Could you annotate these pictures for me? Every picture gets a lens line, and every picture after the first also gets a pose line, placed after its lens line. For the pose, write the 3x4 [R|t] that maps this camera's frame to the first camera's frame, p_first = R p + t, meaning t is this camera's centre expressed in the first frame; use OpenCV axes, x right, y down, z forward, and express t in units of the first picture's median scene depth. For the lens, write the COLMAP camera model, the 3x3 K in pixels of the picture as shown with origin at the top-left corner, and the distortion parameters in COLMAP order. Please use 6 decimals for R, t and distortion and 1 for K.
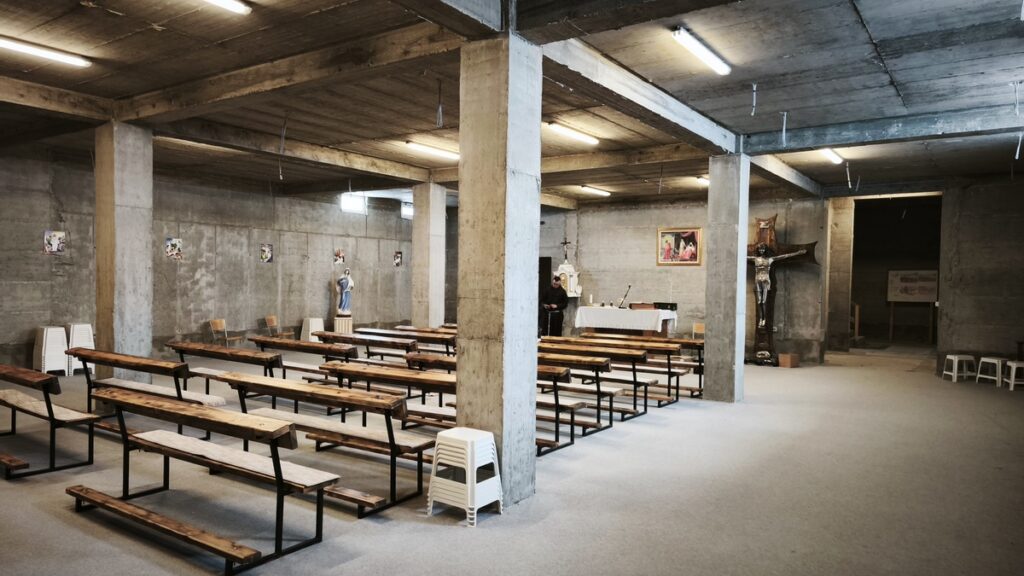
lens RADIAL K [[692.5, 0, 512.1], [0, 692.5, 293.6], [0, 0, 1]] dist [-0.000385, -0.000049]
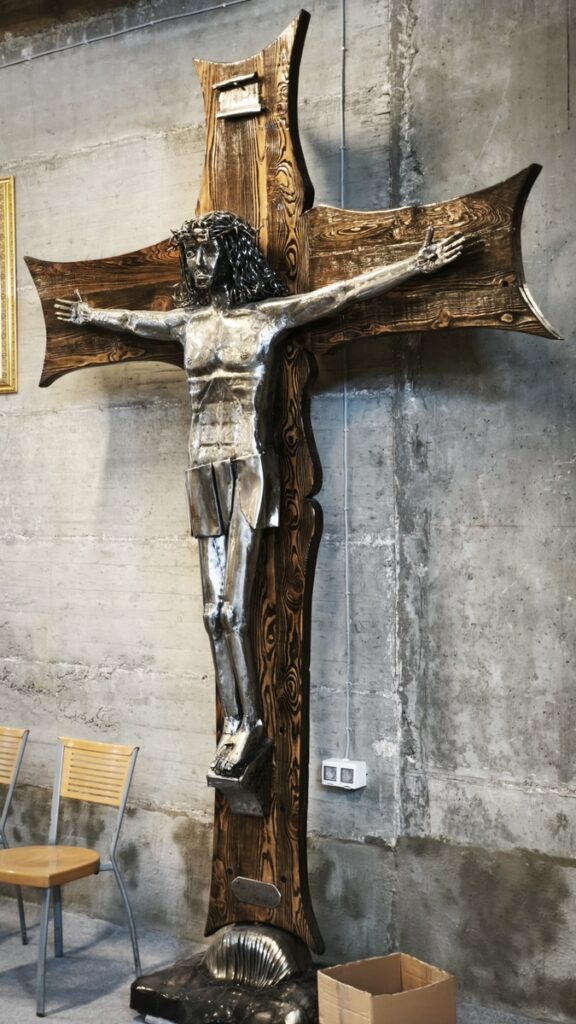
lens RADIAL K [[1530.0, 0, 287.9], [0, 1530.0, 508.8], [0, 0, 1]] dist [0.026922, 0.000000]
pose [[0.997621, -0.017105, -0.066782, 0.394457], [0.015687, 0.999641, -0.021708, -0.001372], [0.067130, 0.020609, 0.997531, 0.661233]]
